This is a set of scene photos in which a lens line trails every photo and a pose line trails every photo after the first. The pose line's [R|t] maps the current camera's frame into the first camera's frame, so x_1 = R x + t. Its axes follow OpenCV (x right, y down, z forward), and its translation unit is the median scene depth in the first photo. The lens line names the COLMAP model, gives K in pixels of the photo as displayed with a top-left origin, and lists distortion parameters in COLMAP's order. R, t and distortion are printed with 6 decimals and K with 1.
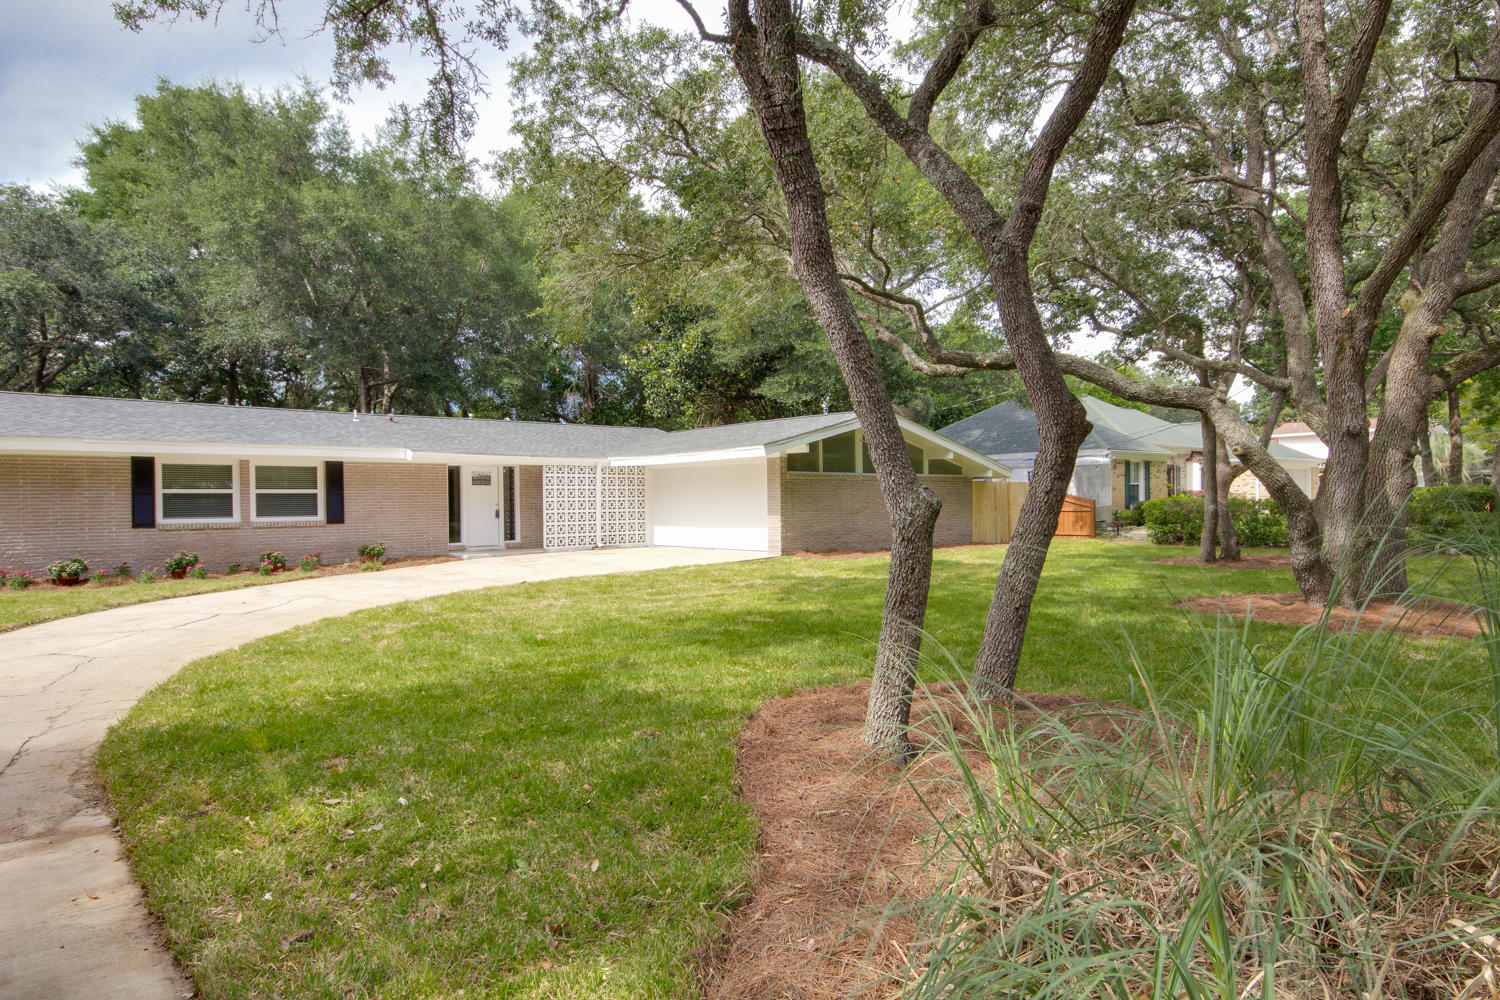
lens RADIAL K [[857.9, 0, 750.0], [0, 857.9, 500.0], [0, 0, 1]] dist [0.022123, 0.001290]
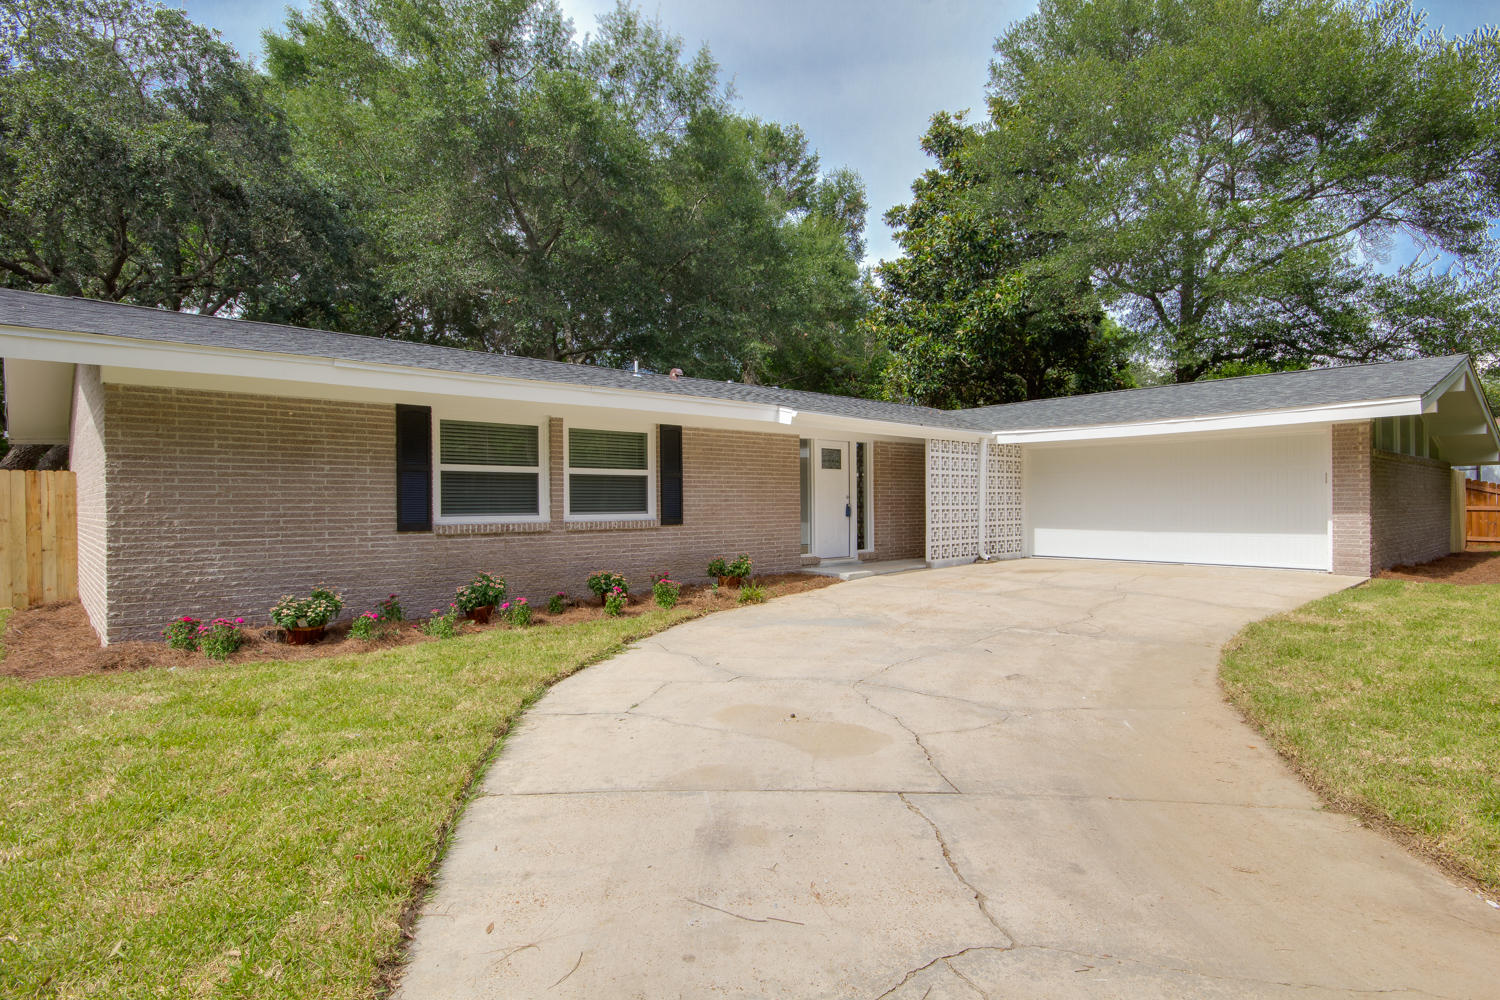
lens RADIAL K [[775.1, 0, 750.0], [0, 775.1, 500.0], [0, 0, 1]] dist [-0.001812, -0.000182]
pose [[0.999987, 0.003189, 0.004092, -0.426637], [-0.003179, 0.999992, -0.002554, 0.010690], [-0.004100, 0.002541, 0.999988, 0.438865]]
